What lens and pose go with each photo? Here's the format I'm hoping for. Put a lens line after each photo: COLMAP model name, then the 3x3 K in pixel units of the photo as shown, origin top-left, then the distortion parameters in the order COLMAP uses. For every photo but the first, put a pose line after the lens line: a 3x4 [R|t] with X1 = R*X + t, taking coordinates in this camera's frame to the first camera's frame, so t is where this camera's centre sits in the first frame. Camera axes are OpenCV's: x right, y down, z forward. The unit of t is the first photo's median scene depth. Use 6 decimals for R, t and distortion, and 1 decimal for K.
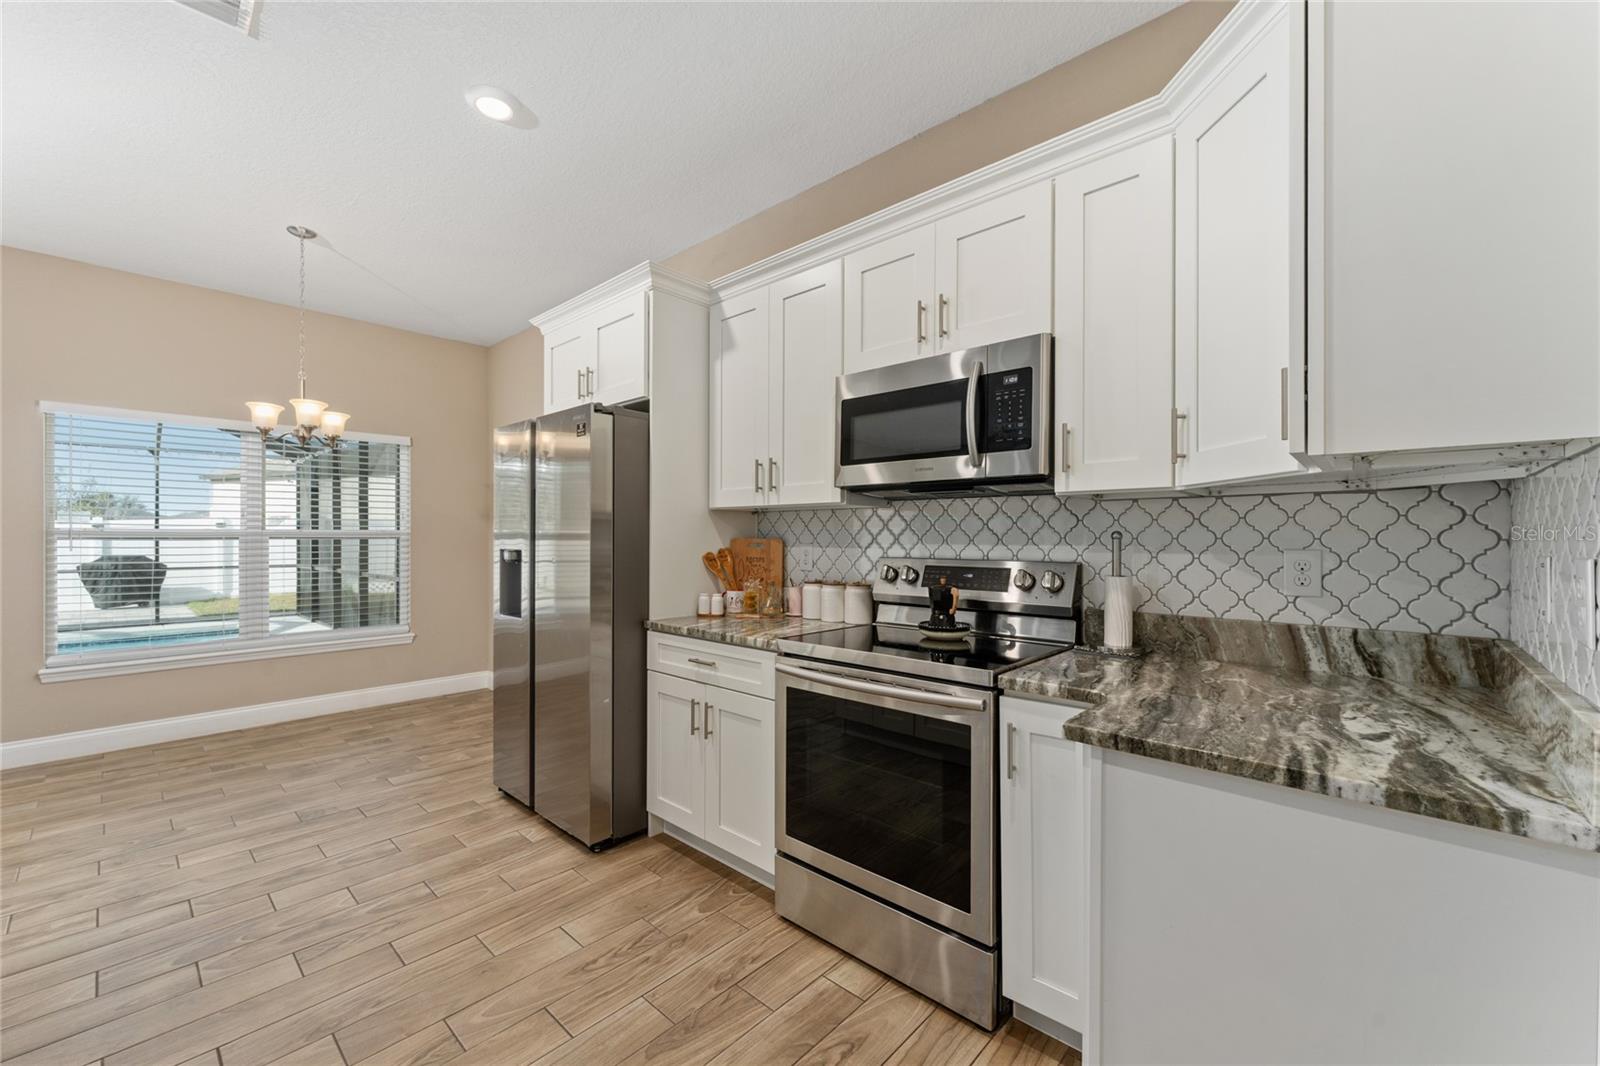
lens RADIAL K [[639.0, 0, 788.1], [0, 639.0, 533.0], [0, 0, 1]] dist [0.002280, 0.000243]
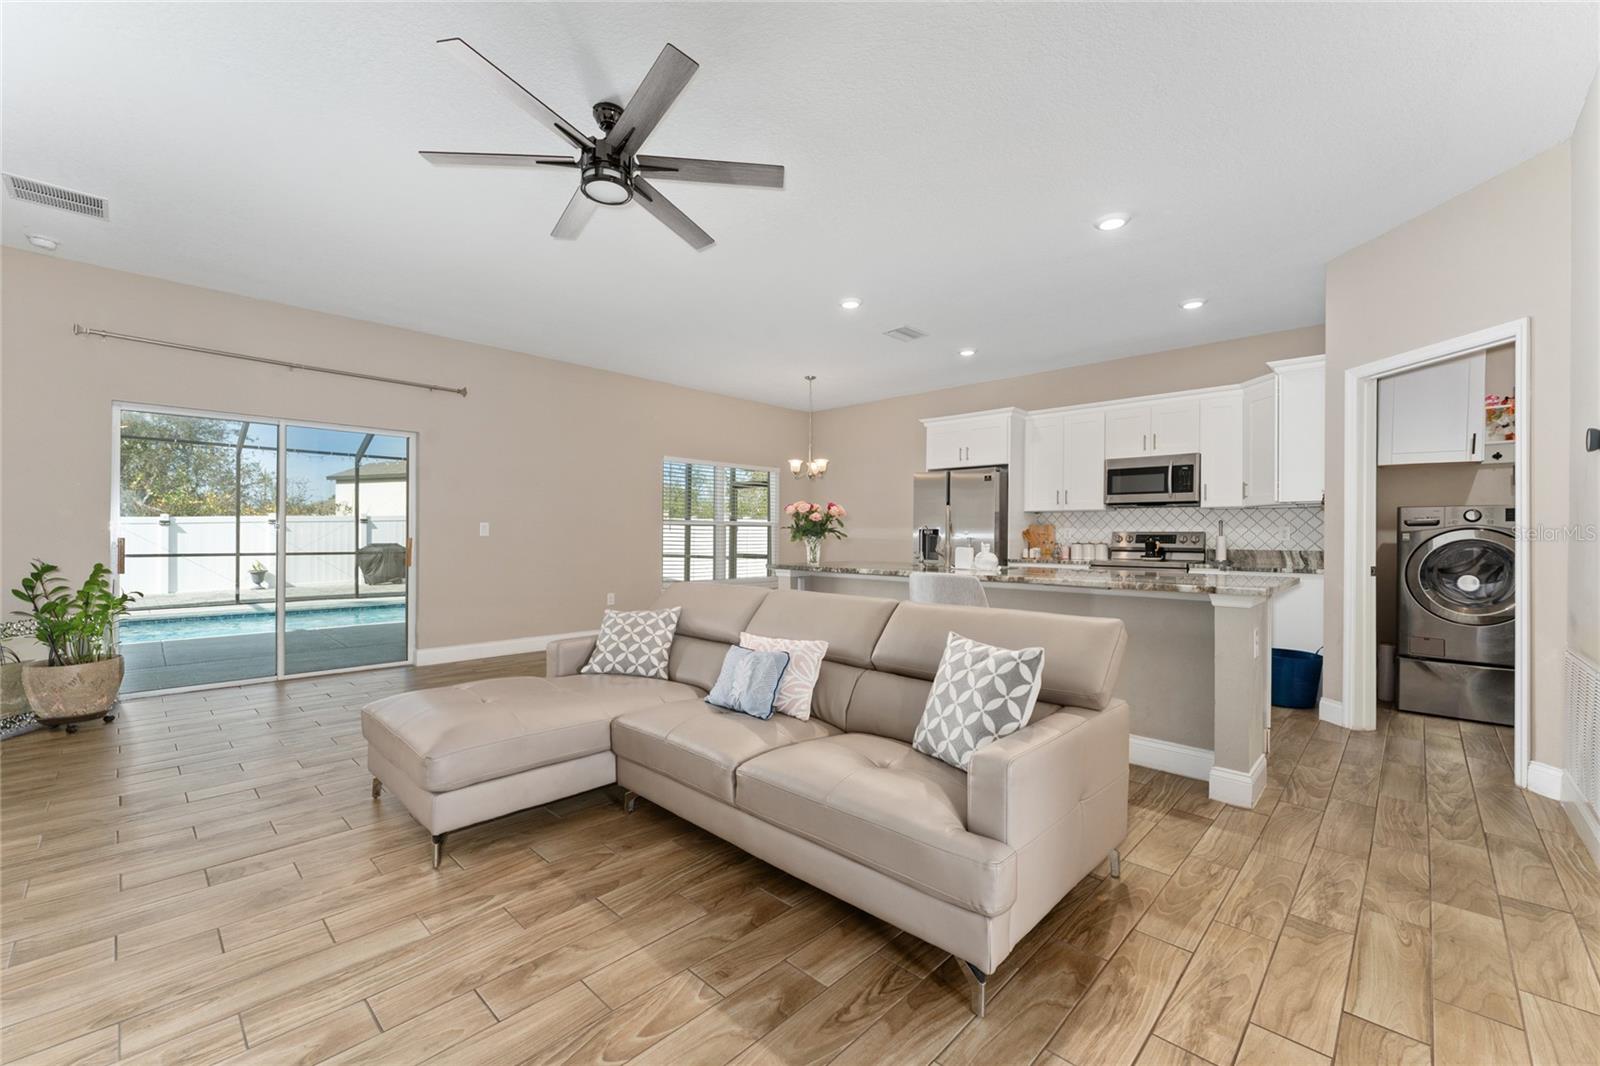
lens RADIAL K [[648.3, 0, 795.3], [0, 648.3, 533.4], [0, 0, 1]] dist [0.001961, 0.000105]
pose [[0.999923, 0.004831, -0.011470, -1.101359], [-0.004816, 0.999987, 0.001387, 0.049176], [0.011476, -0.001331, 0.999933, -1.562520]]
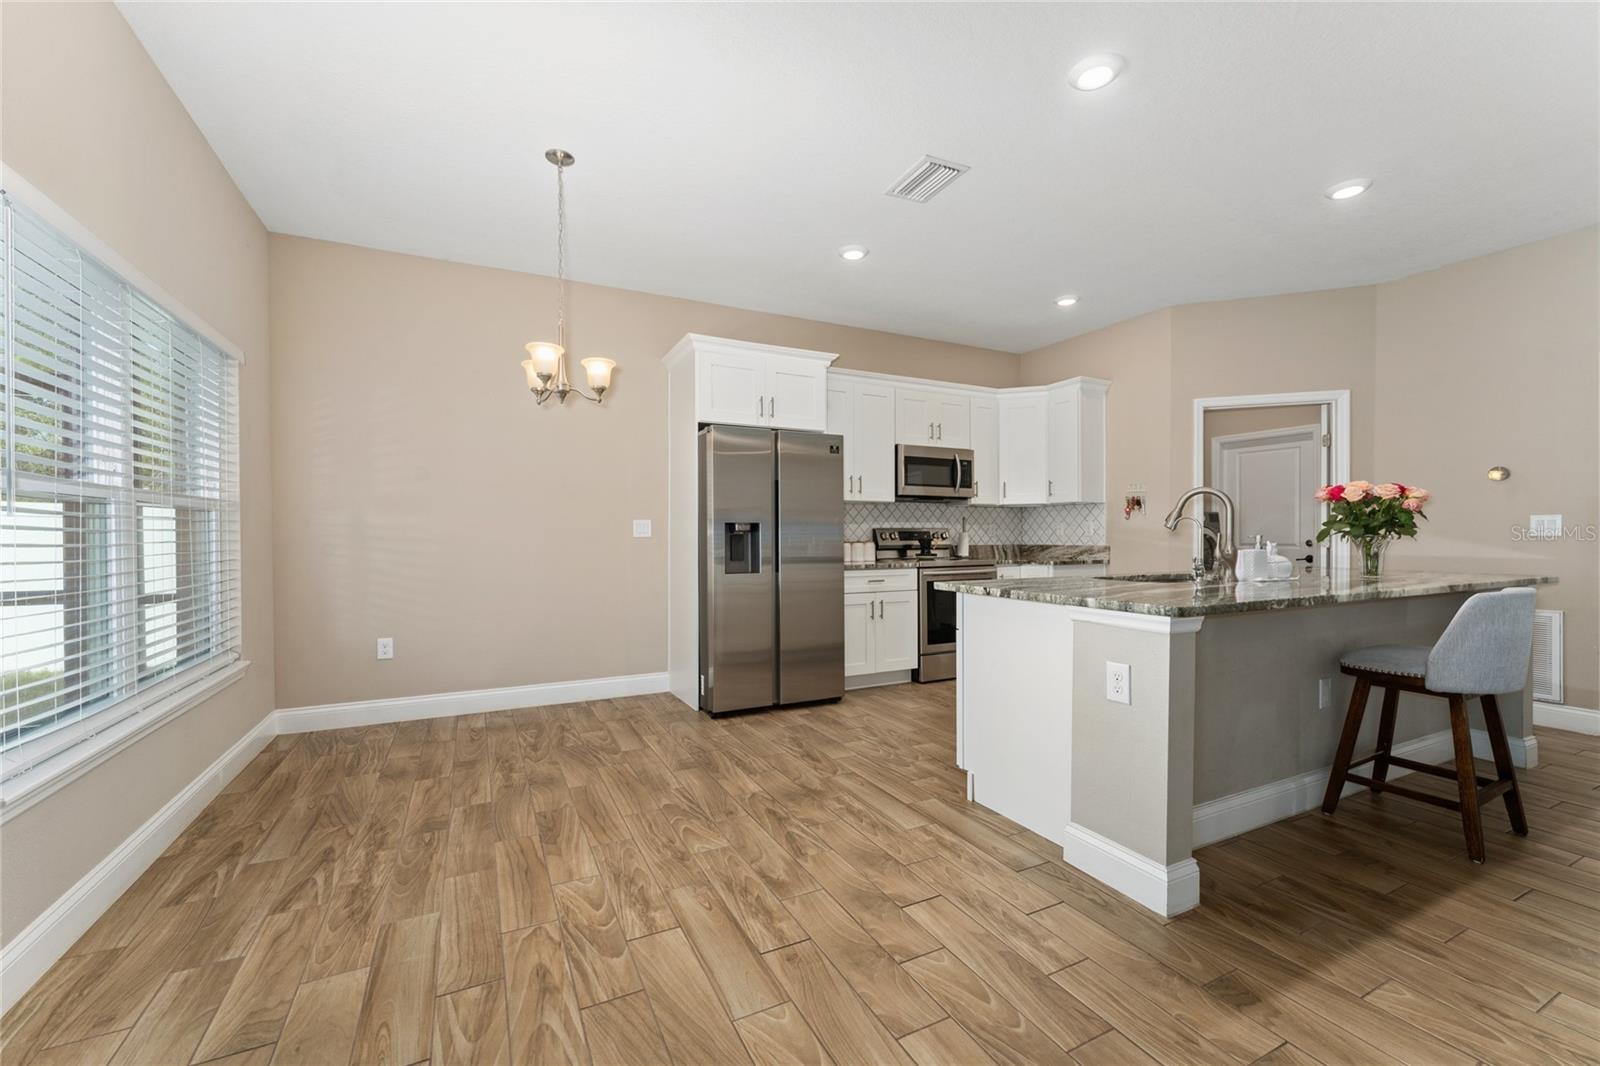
lens RADIAL K [[648.3, 0, 795.3], [0, 648.3, 533.4], [0, 0, 1]] dist [0.001961, 0.000105]
pose [[0.354477, -0.001542, 0.935063, -2.076404], [-0.004045, 0.999987, 0.003183, 0.053075], [-0.935056, -0.004911, 0.354467, 0.541028]]
